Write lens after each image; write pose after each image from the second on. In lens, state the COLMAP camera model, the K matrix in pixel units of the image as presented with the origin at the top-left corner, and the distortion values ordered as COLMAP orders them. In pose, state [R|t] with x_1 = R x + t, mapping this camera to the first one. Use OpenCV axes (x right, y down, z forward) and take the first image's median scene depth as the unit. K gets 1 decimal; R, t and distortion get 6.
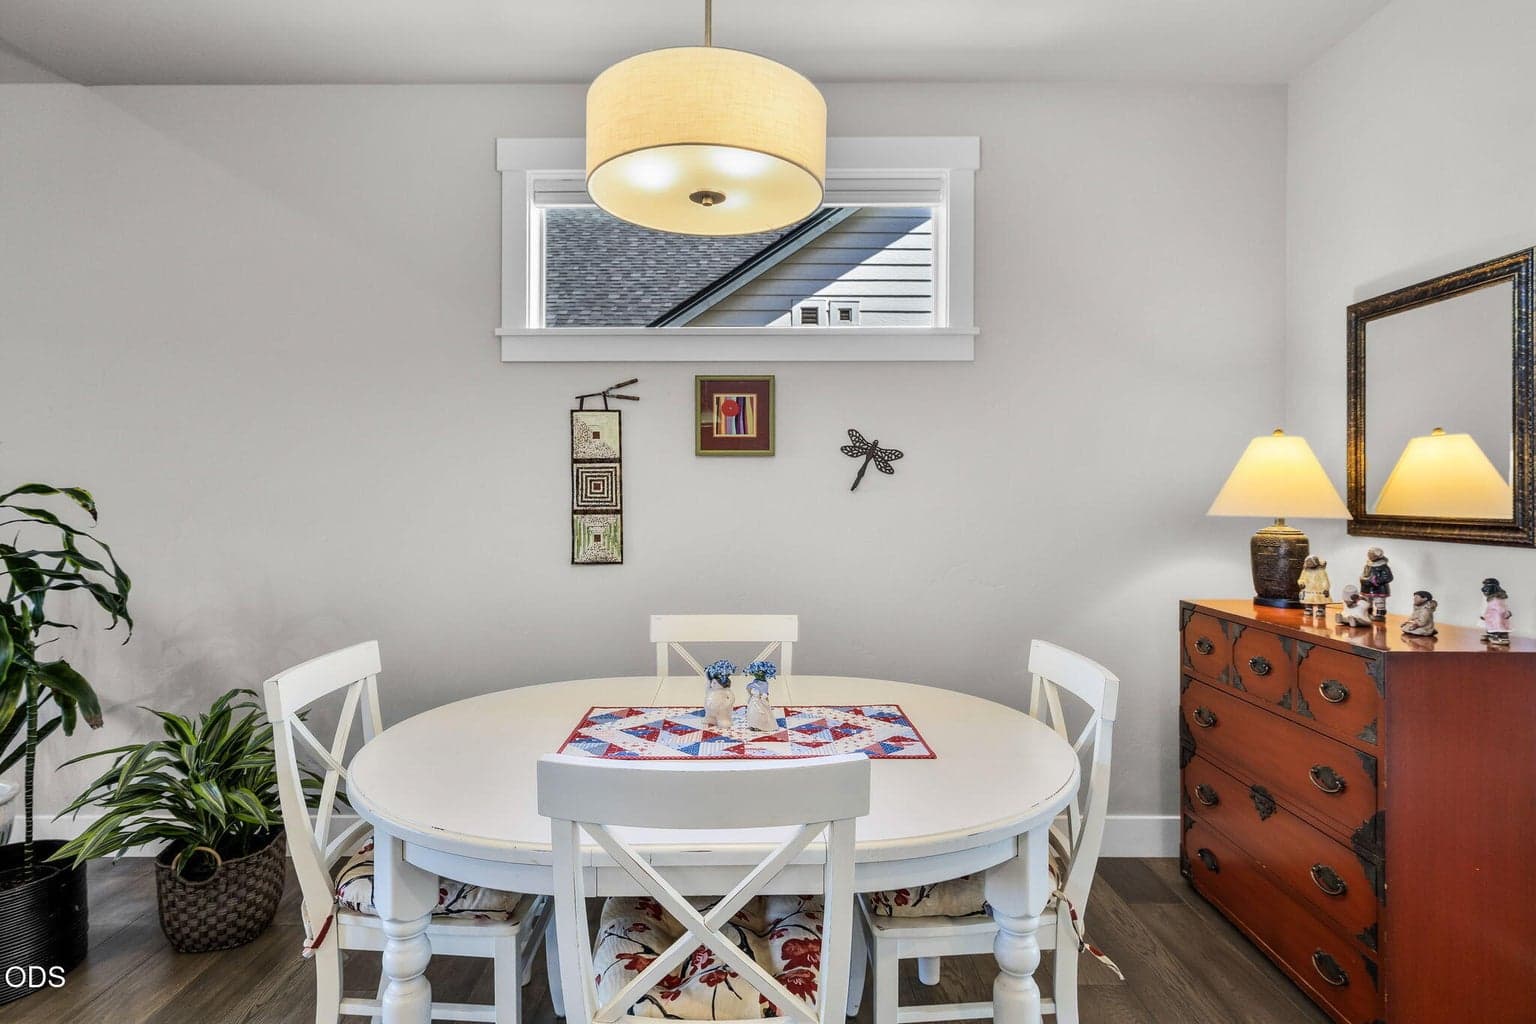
lens RADIAL K [[652.5, 0, 762.5], [0, 652.5, 505.2], [0, 0, 1]] dist [0.003965, 0.000876]
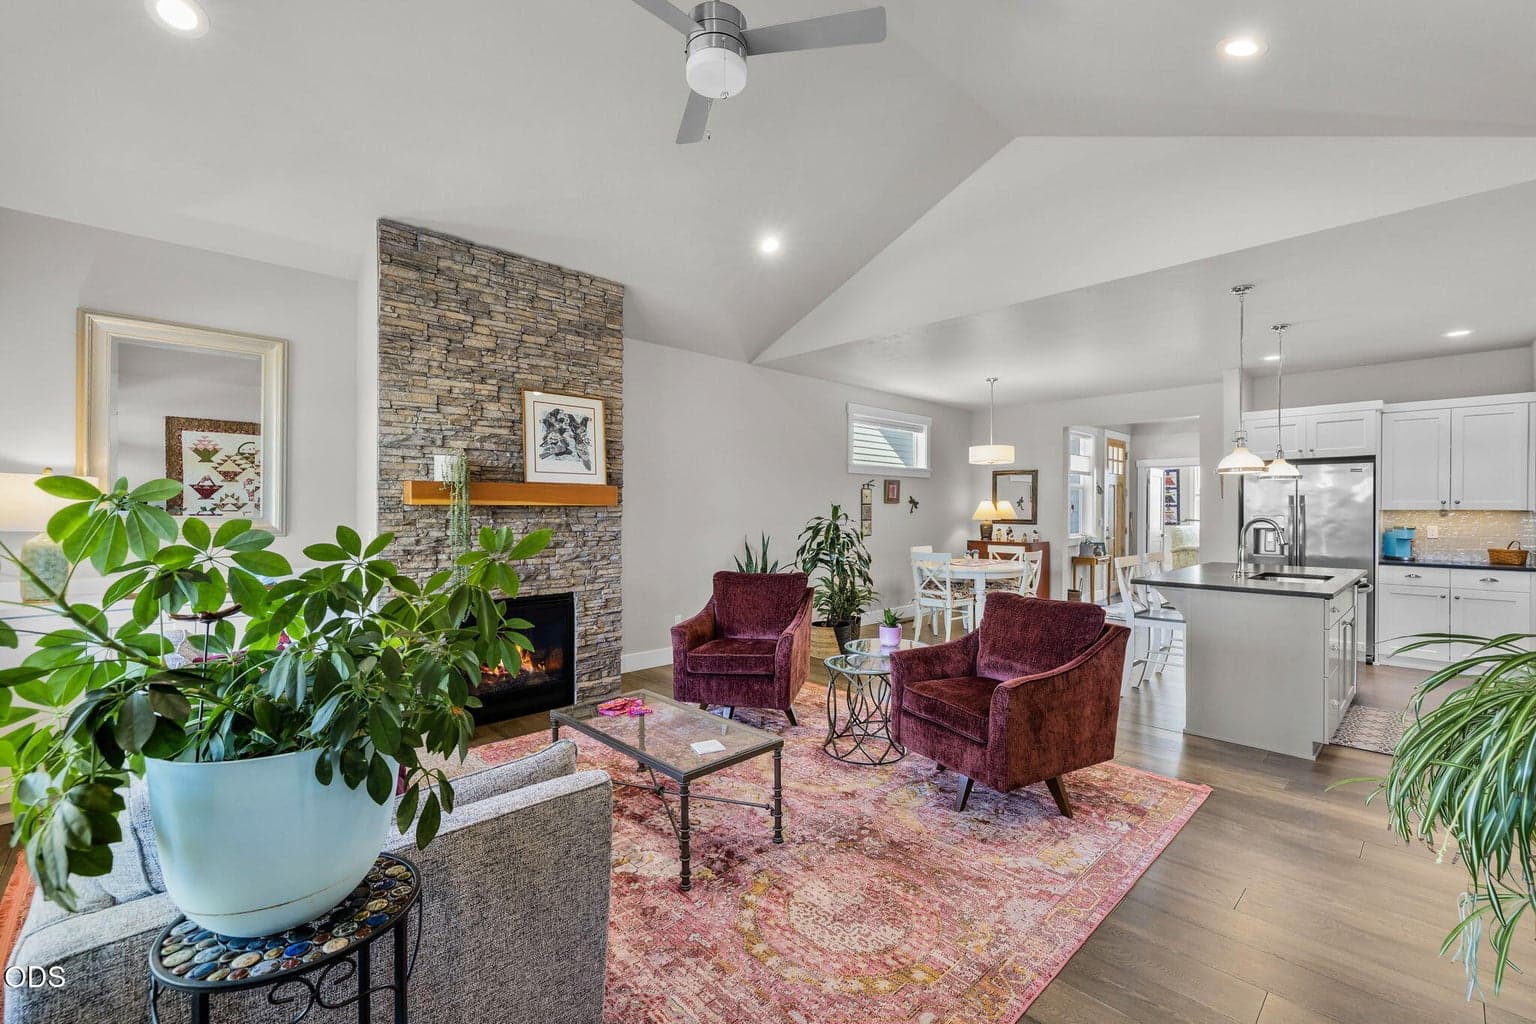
lens RADIAL K [[652.5, 0, 764.3], [0, 652.5, 513.1], [0, 0, 1]] dist [0.003965, 0.000876]
pose [[0.709938, -0.003027, 0.704258, -2.932473], [0.014717, 0.999836, -0.010539, 0.002364], [-0.704111, 0.017847, 0.709866, -0.966154]]
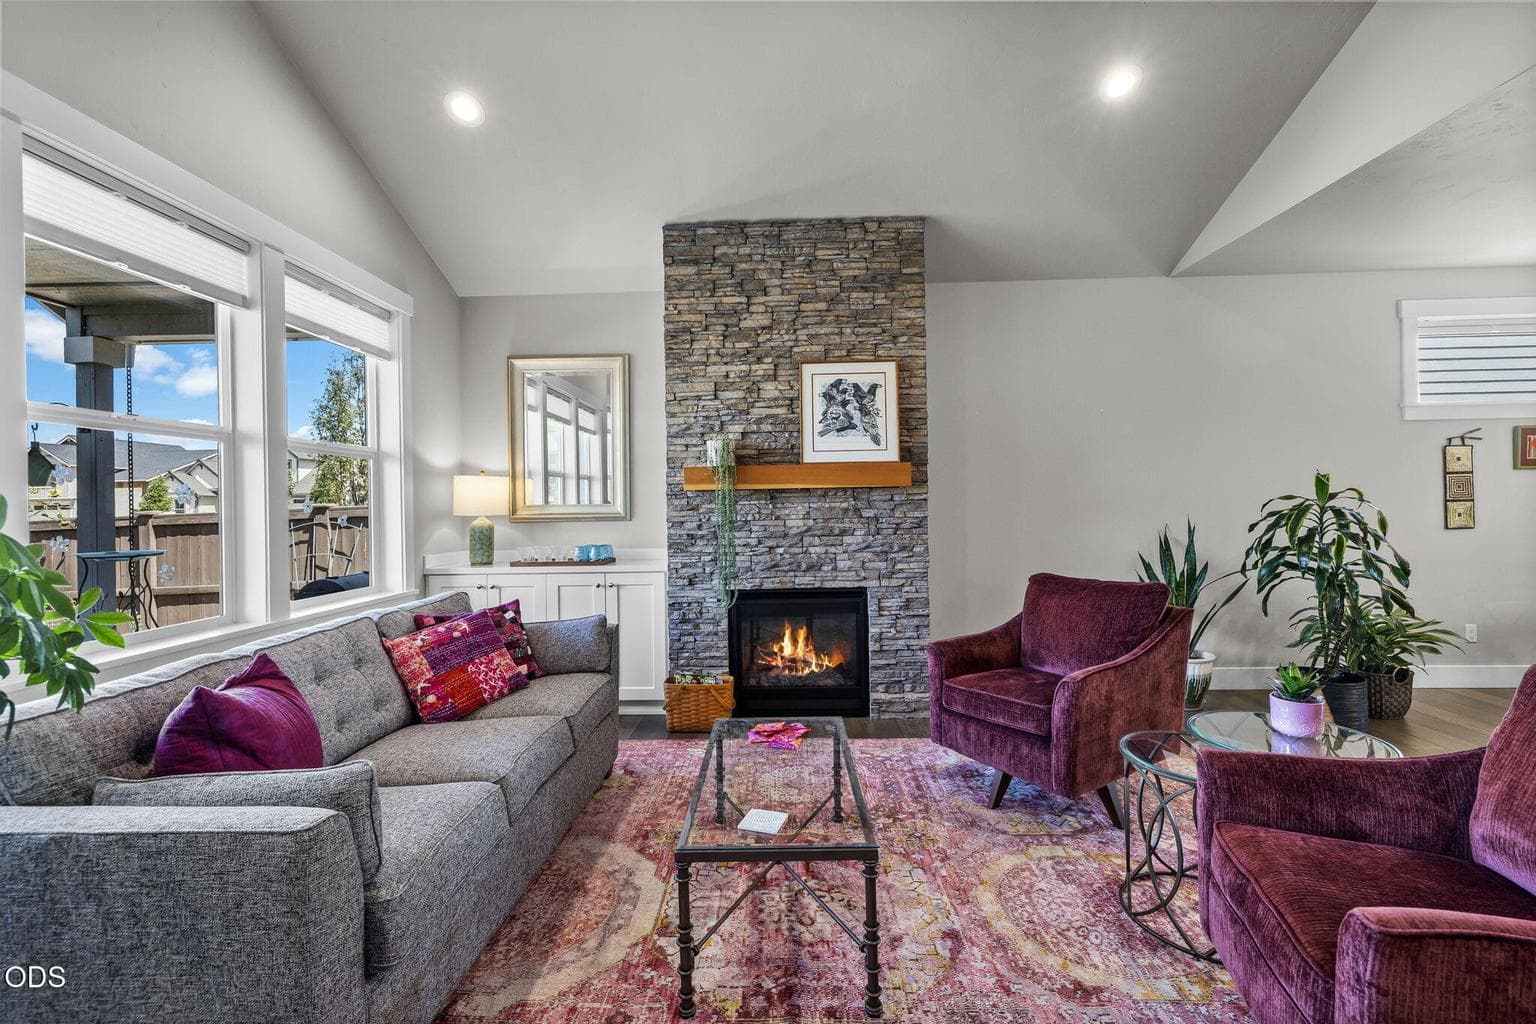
lens RADIAL K [[652.5, 0, 774.3], [0, 652.5, 505.3], [0, 0, 1]] dist [0.003965, 0.000876]
pose [[0.999780, -0.018443, -0.010019, -2.179426], [0.018175, 0.999490, -0.026253, 0.037731], [0.010498, 0.026065, 0.999605, -0.877360]]
